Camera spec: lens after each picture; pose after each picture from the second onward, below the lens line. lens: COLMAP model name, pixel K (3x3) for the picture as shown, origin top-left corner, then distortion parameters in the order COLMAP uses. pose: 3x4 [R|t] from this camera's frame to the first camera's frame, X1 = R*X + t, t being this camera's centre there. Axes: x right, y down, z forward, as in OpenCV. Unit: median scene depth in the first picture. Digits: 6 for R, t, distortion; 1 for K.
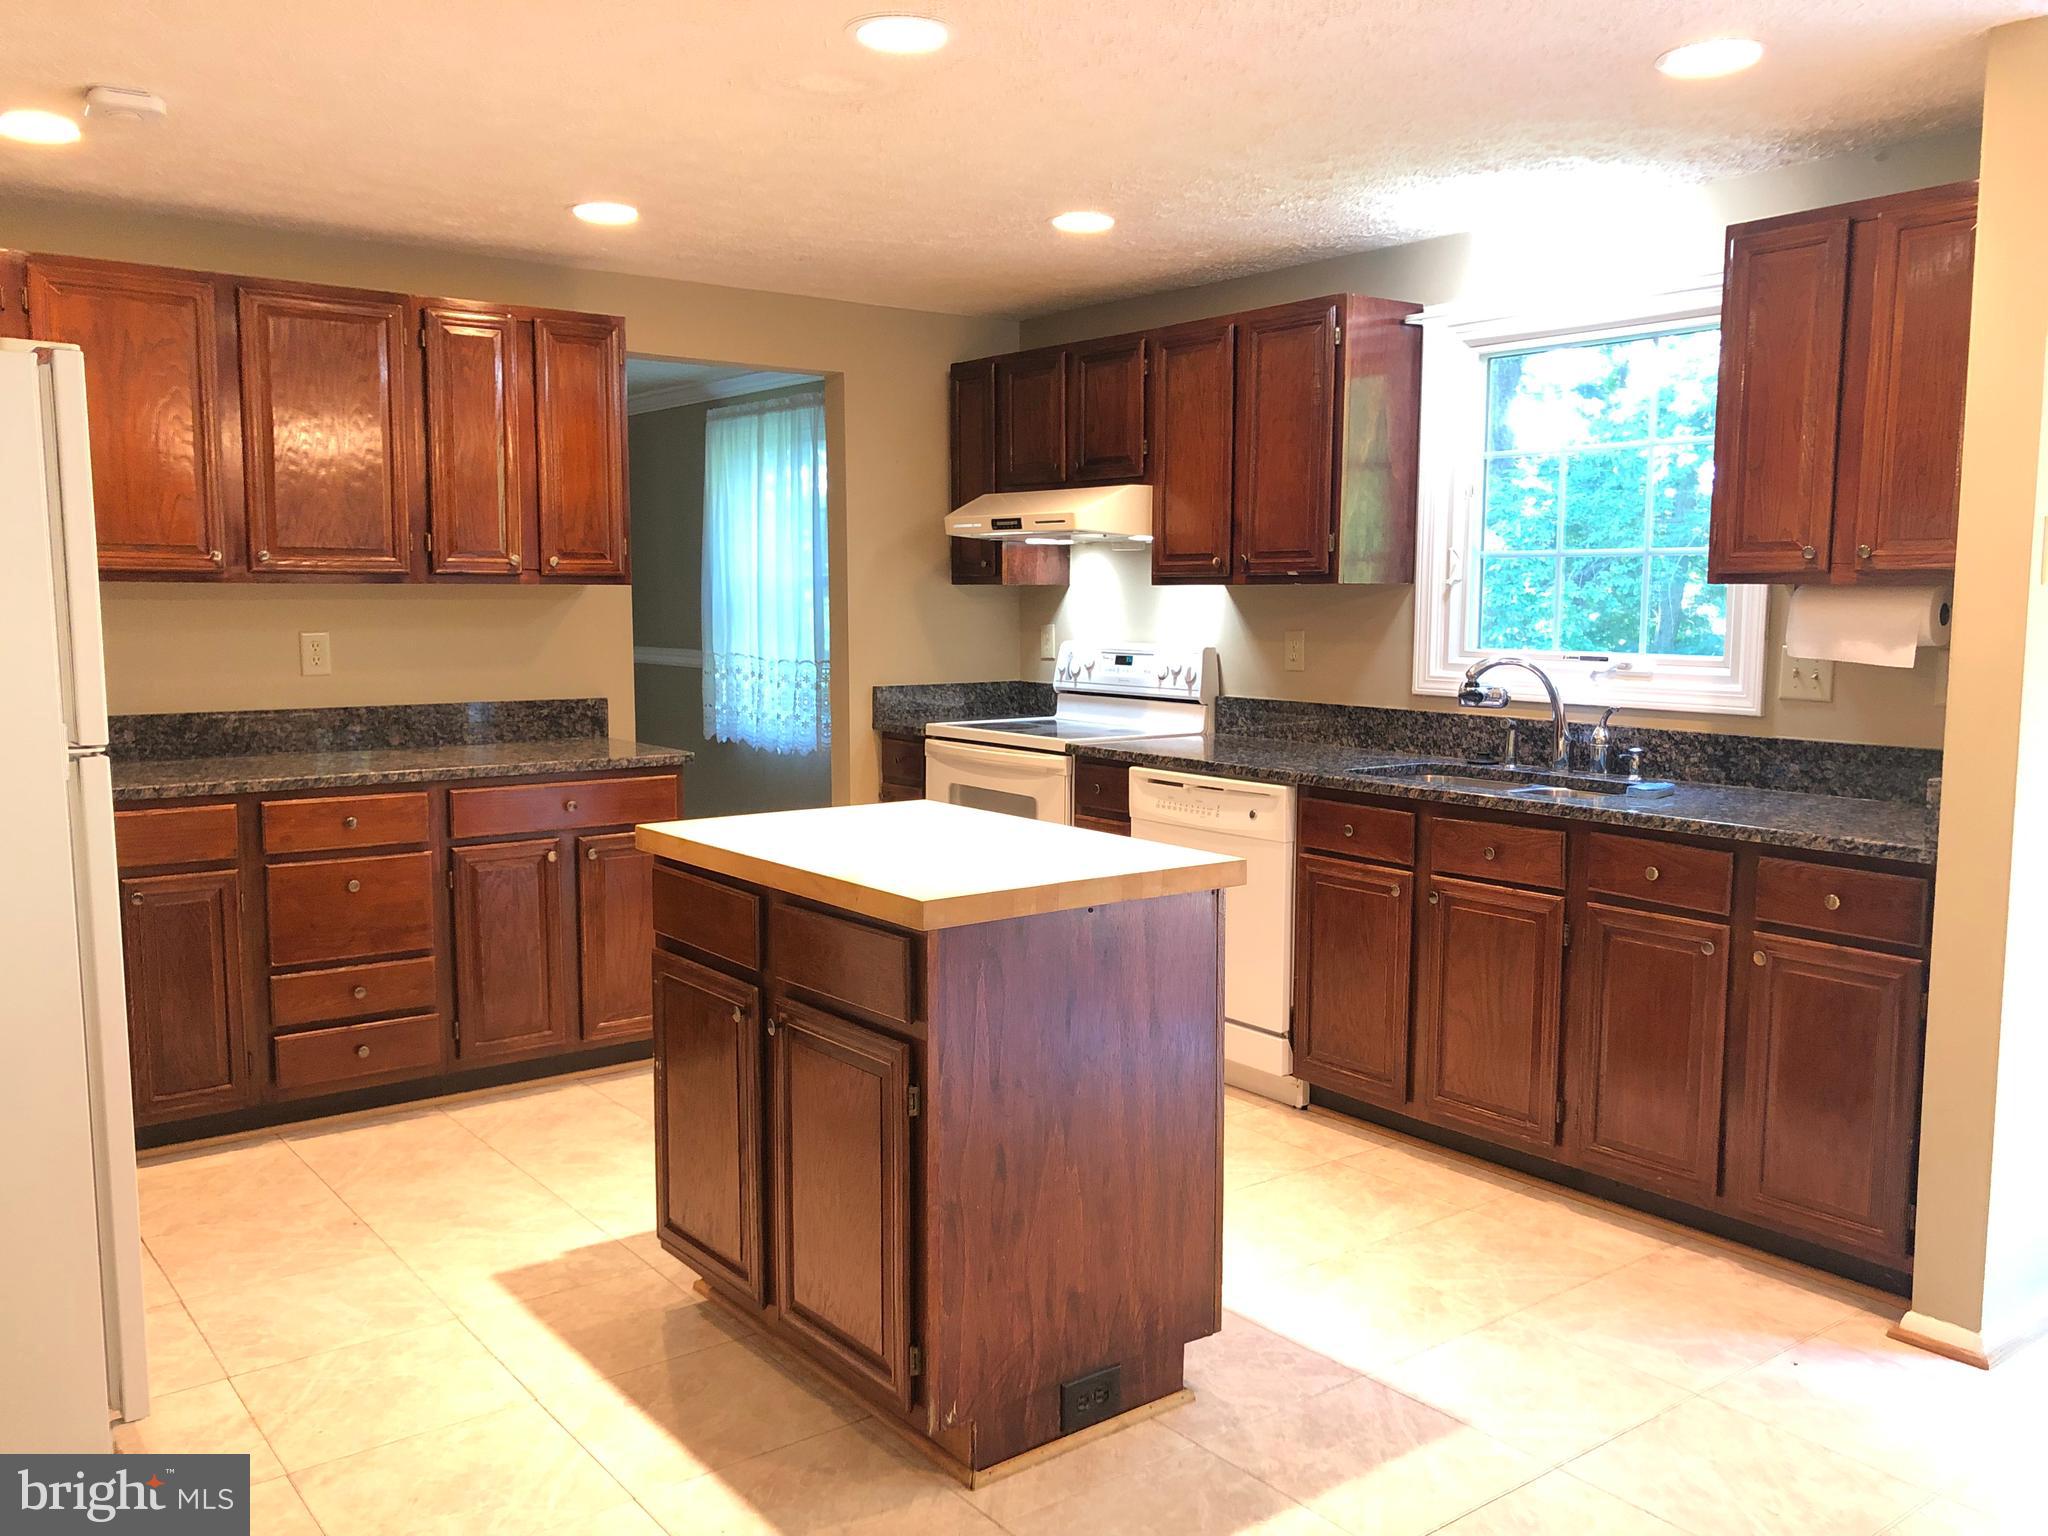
lens RADIAL K [[1683.7, 0, 1024.0], [0, 1683.7, 768.0], [0, 0, 1]] dist [0.042493, -0.006494]
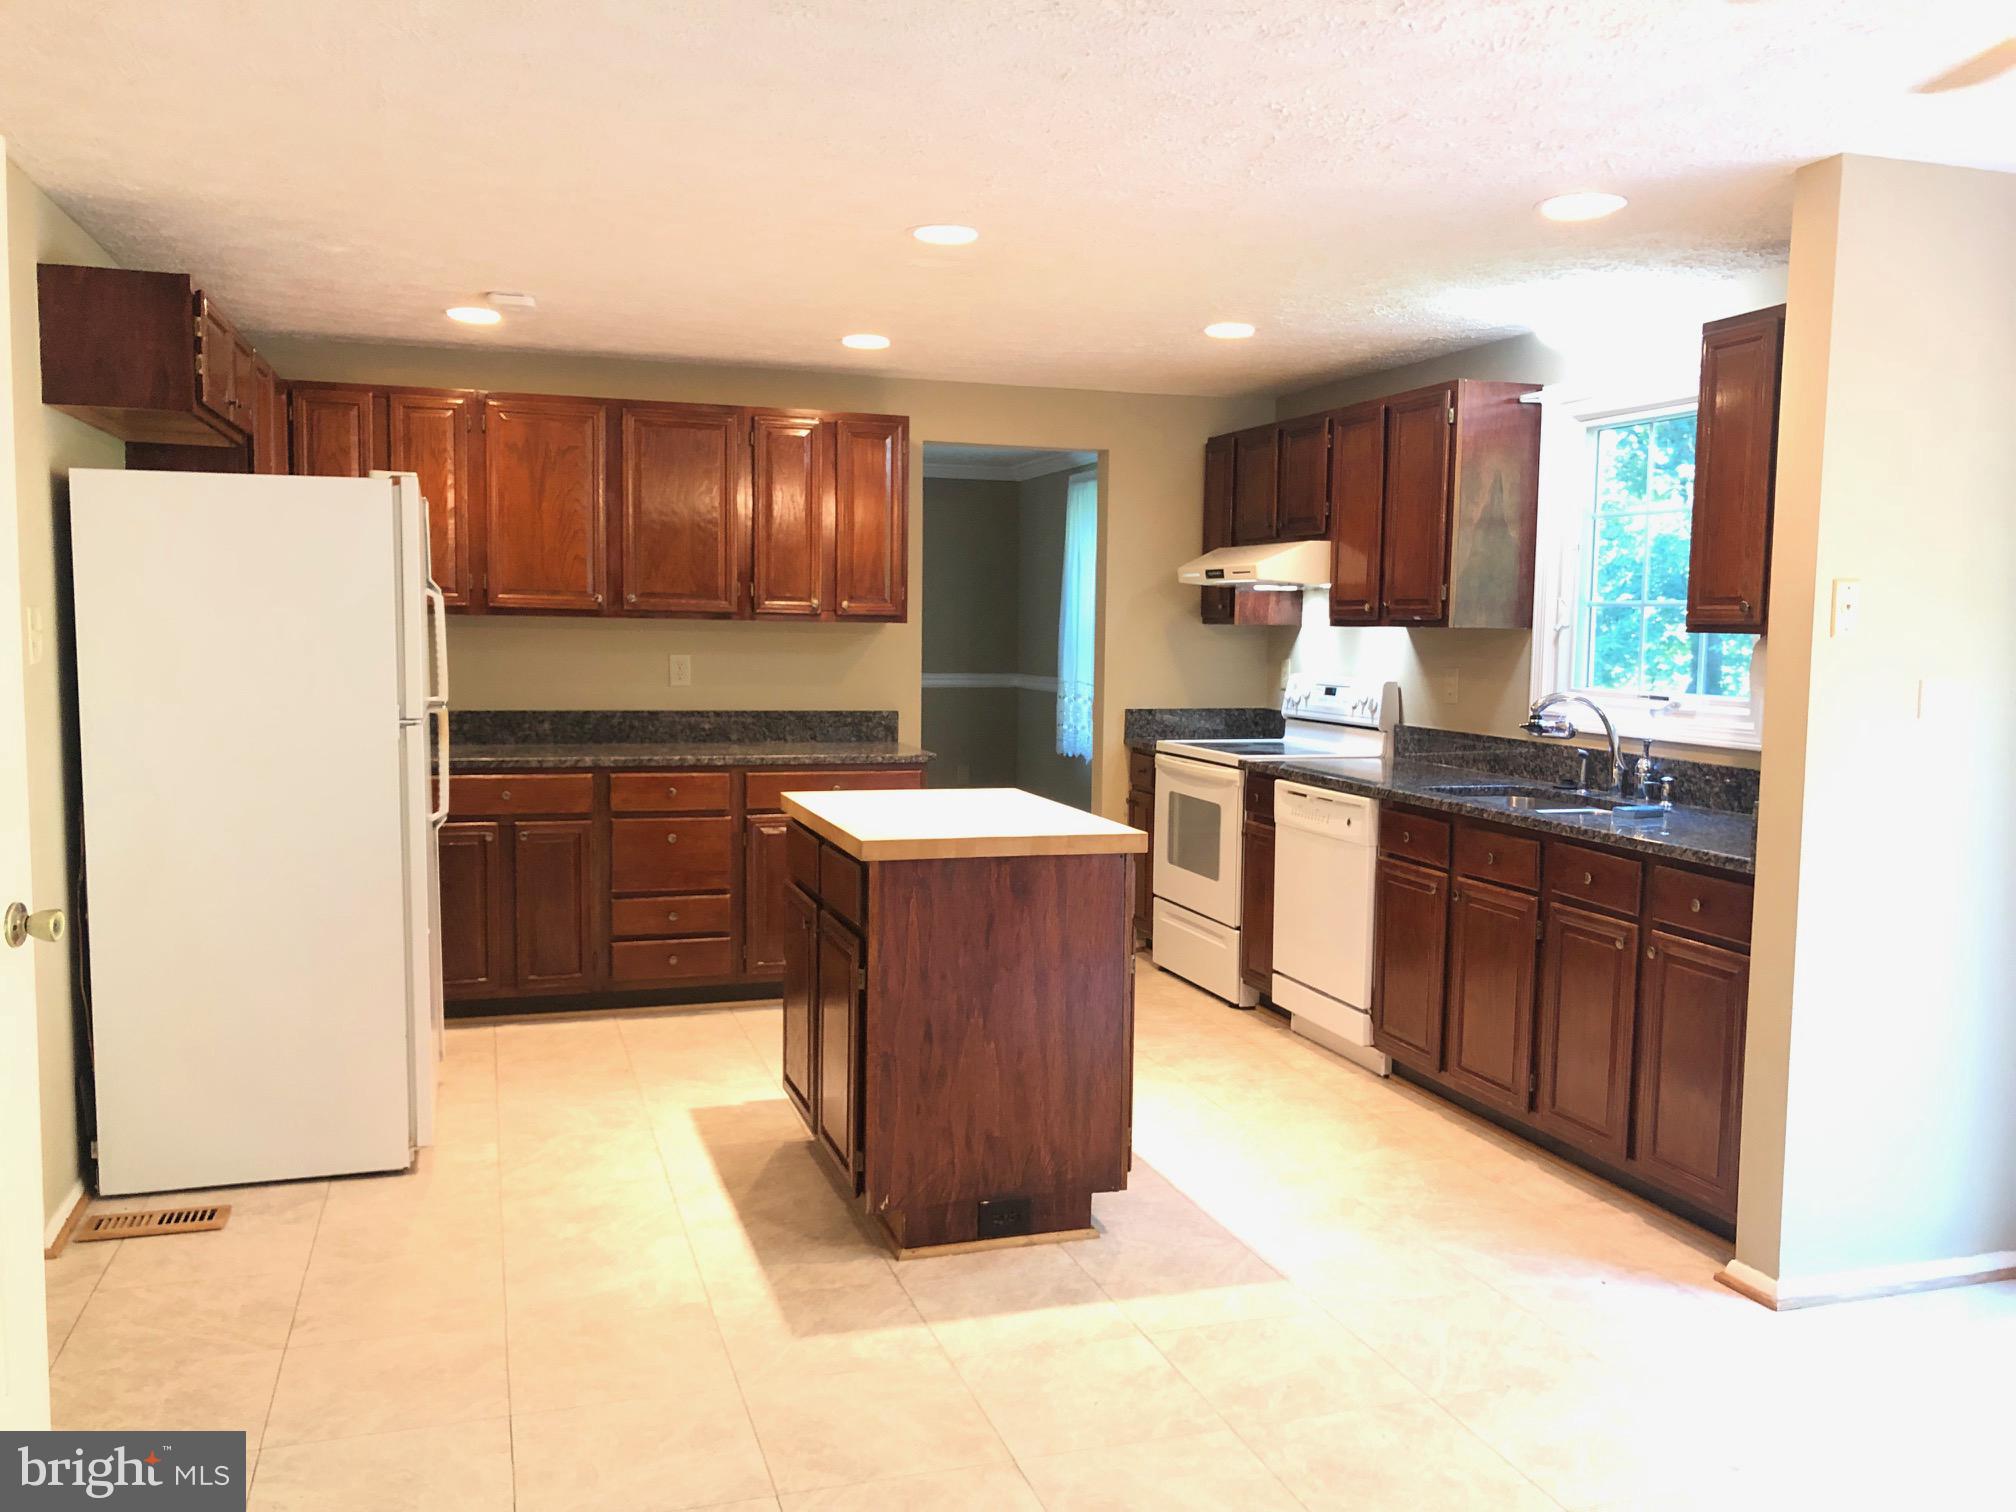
lens RADIAL K [[1647.3, 0, 1009.5], [0, 1647.3, 748.4], [0, 0, 1]] dist [0.071308, -0.002637]
pose [[0.945102, 0.037149, -0.324657, 0.288783], [-0.047055, 0.998634, -0.022712, 0.013901], [0.323370, 0.036742, 0.945559, -0.176633]]
